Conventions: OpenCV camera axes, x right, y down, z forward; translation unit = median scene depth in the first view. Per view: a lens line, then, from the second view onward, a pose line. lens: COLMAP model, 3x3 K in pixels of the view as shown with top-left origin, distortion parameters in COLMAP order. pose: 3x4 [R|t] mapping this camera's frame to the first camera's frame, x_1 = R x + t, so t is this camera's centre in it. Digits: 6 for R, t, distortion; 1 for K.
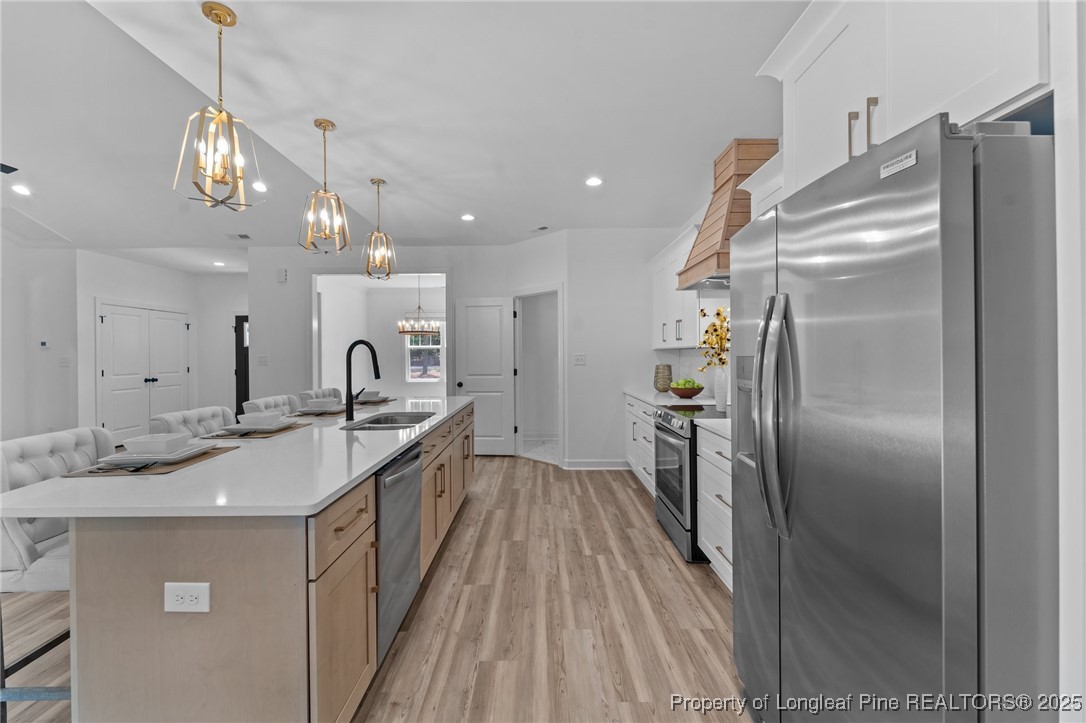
lens RADIAL K [[442.3, 0, 541.7], [0, 442.3, 354.9], [0, 0, 1]] dist [-0.001745, -0.000457]
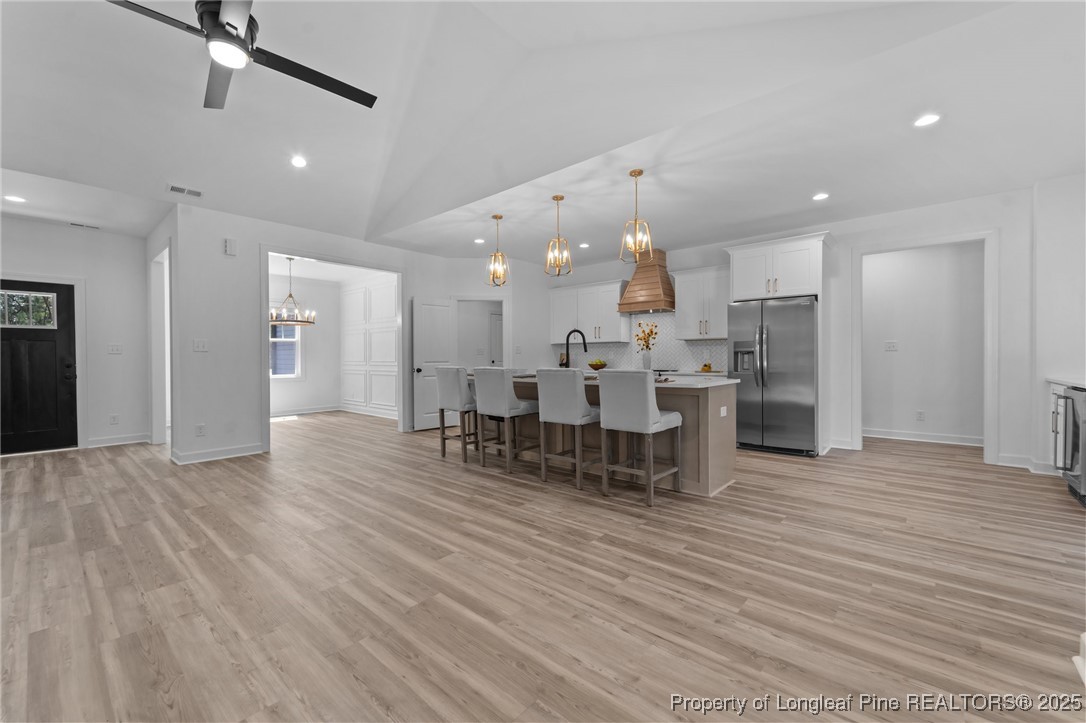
lens RADIAL K [[439.1, 0, 540.6], [0, 439.1, 360.9], [0, 0, 1]] dist [0.001833, -0.000809]
pose [[0.664778, -0.001248, 0.747040, -1.451346], [0.000336, 0.999999, 0.001372, 0.069930], [-0.747041, -0.000661, 0.664777, -0.032186]]
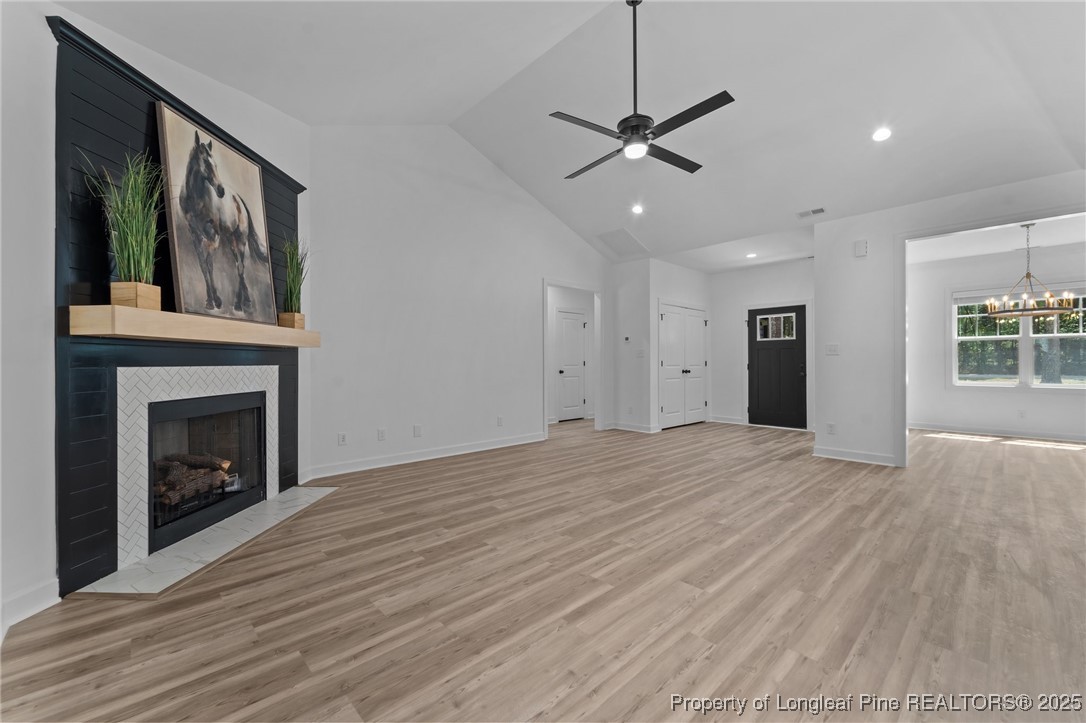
lens RADIAL K [[439.1, 0, 540.6], [0, 439.1, 360.9], [0, 0, 1]] dist [0.001833, -0.000809]
pose [[0.677303, 0.004210, -0.735692, -0.671840], [-0.004561, 0.999988, 0.001523, 0.063870], [0.735690, 0.002323, 0.677314, -0.034673]]
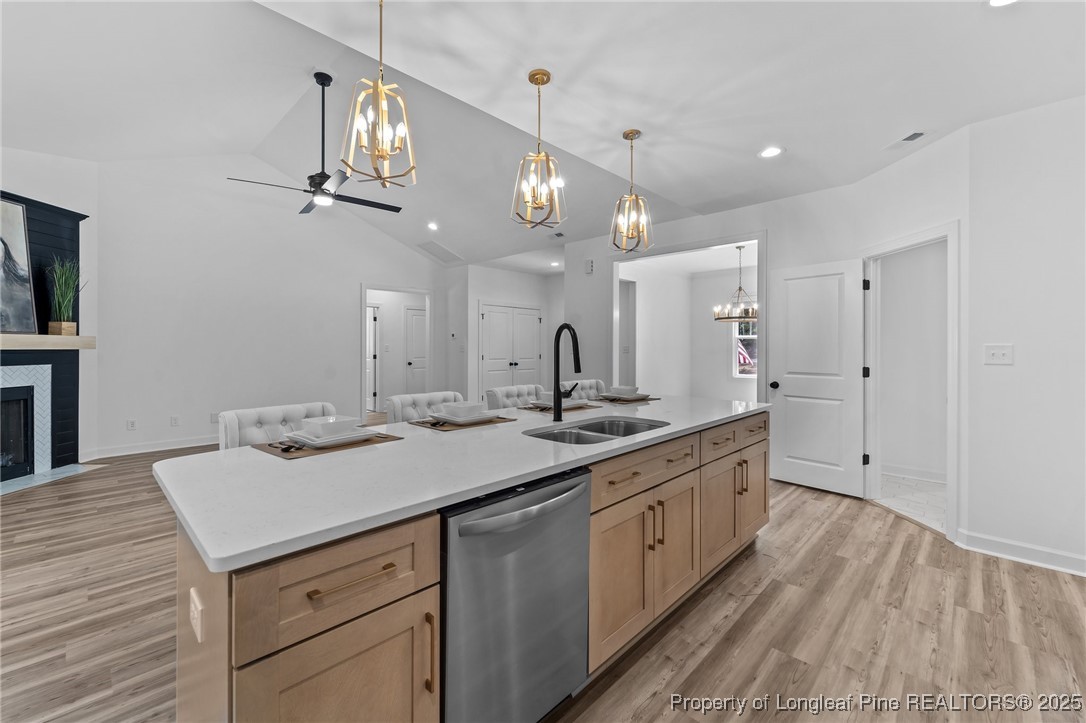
lens RADIAL K [[448.6, 0, 536.3], [0, 448.6, 345.0], [0, 0, 1]] dist [-0.001202, -0.000922]
pose [[0.709886, 0.006725, -0.704284, 0.106025], [-0.009164, 0.999958, 0.000311, 0.004864], [0.704257, 0.006234, 0.709918, 0.308691]]
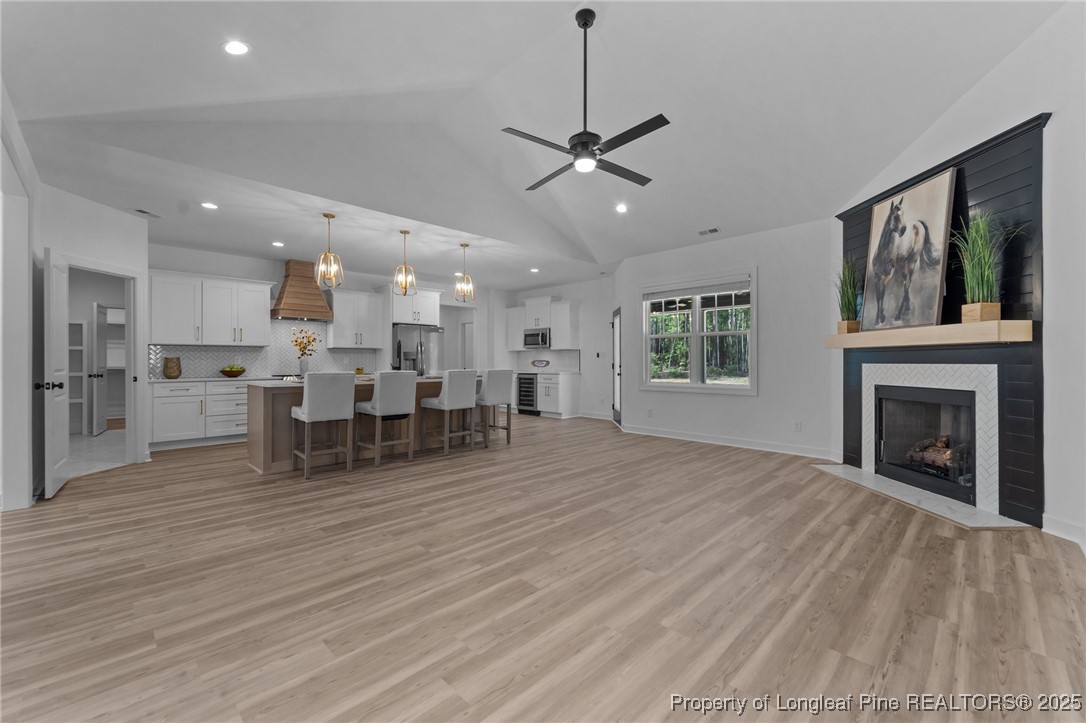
lens RADIAL K [[443.7, 0, 539.7], [0, 443.7, 358.7], [0, 0, 1]] dist [-0.001804, -0.000576]
pose [[-0.697372, 0.013708, 0.716578, -1.950095], [0.007899, 0.999903, -0.011441, 0.070790], [-0.716665, -0.002318, -0.697413, 1.626701]]
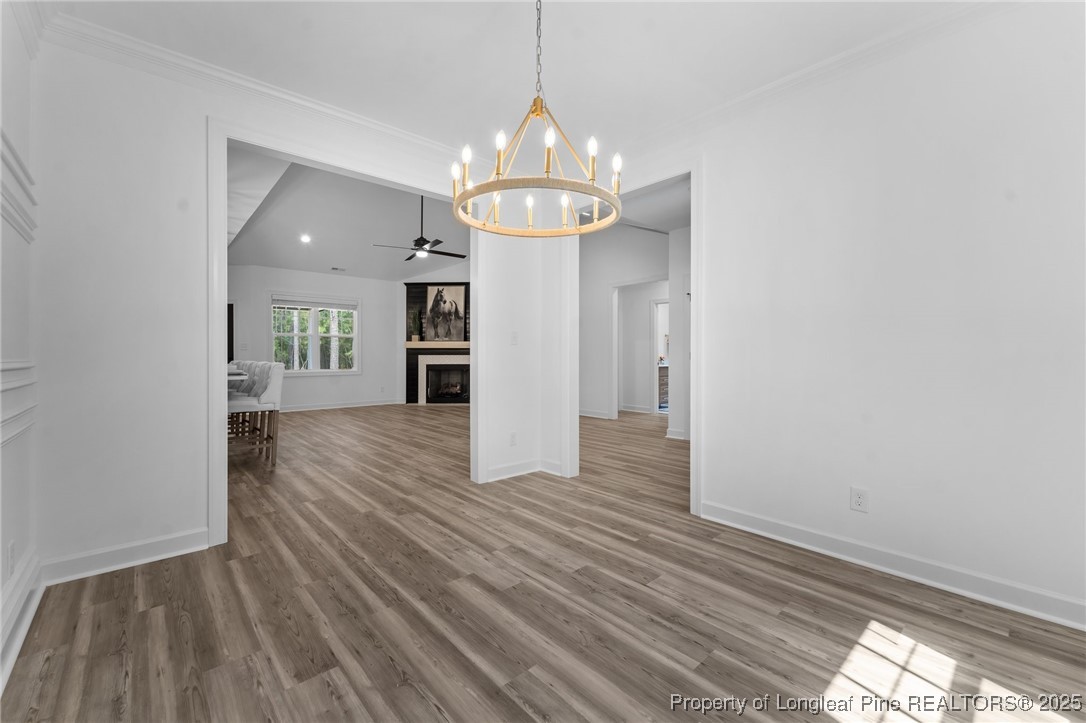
lens RADIAL K [[443.7, 0, 539.7], [0, 443.7, 358.7], [0, 0, 1]] dist [-0.001804, -0.000576]
pose [[-0.748362, 0.013218, -0.663158, -0.266627], [0.004277, 0.999877, 0.015103, 0.060209], [0.663276, 0.008466, -0.748327, 2.766163]]
